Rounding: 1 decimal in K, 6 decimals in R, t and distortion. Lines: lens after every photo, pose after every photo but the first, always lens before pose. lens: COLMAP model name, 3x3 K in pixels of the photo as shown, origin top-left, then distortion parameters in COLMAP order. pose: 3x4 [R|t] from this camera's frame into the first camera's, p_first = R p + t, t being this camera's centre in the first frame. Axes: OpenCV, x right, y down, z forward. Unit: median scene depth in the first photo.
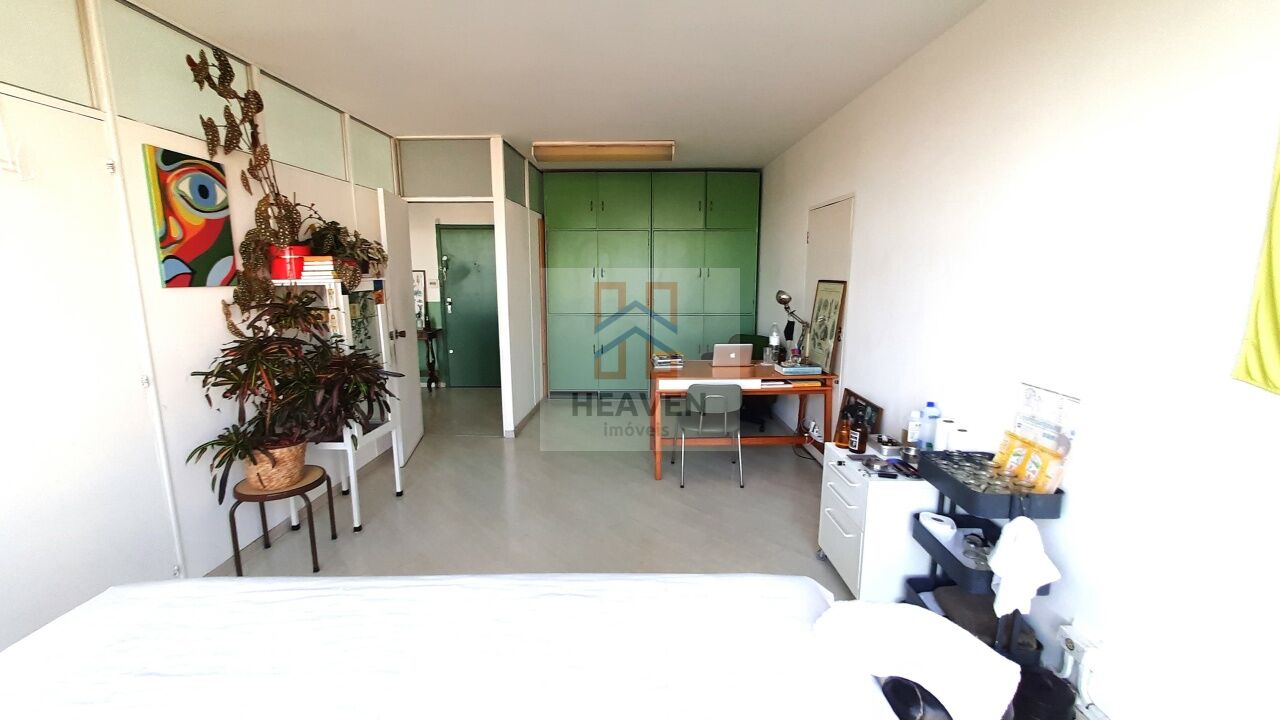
lens RADIAL K [[501.1, 0, 644.1], [0, 501.1, 352.8], [0, 0, 1]] dist [-0.008866, 0.000301]
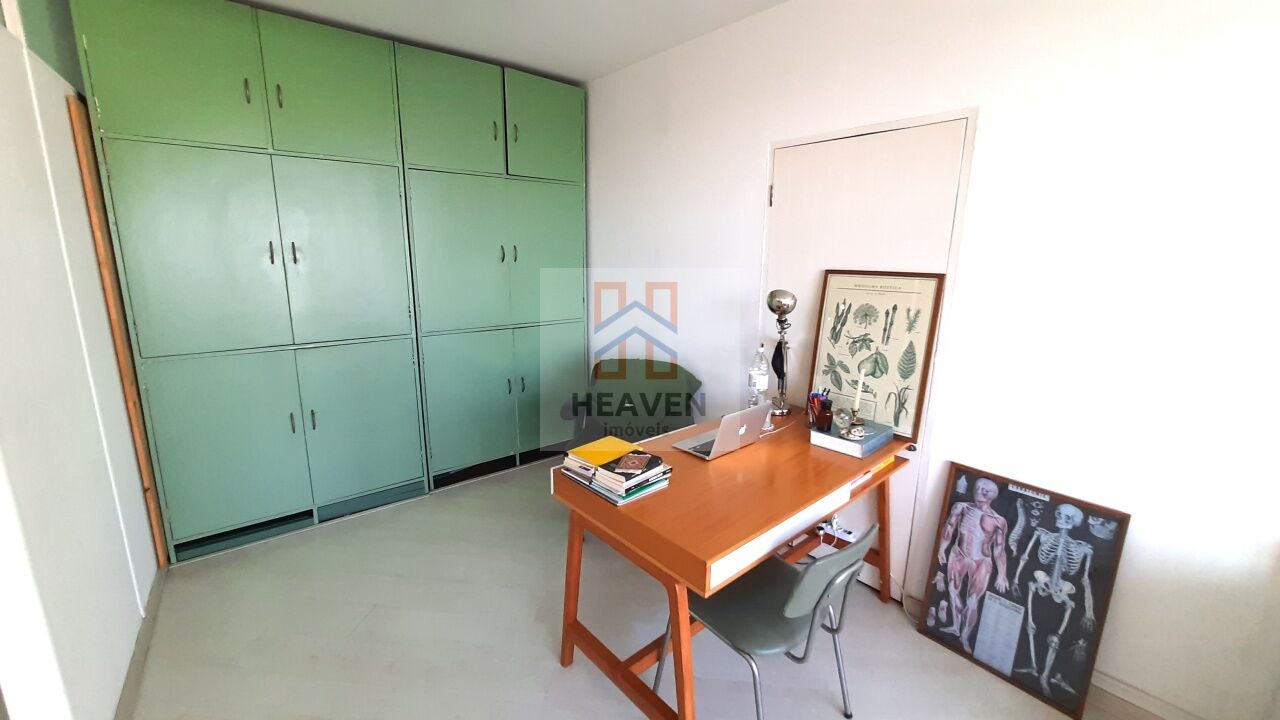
lens RADIAL K [[501.1, 0, 644.1], [0, 501.1, 352.8], [0, 0, 1]] dist [-0.008866, 0.000301]
pose [[0.778340, -0.114643, 0.617288, -0.175284], [0.089373, 0.993406, 0.071806, -0.105571], [-0.621450, -0.000720, 0.783454, 0.647056]]
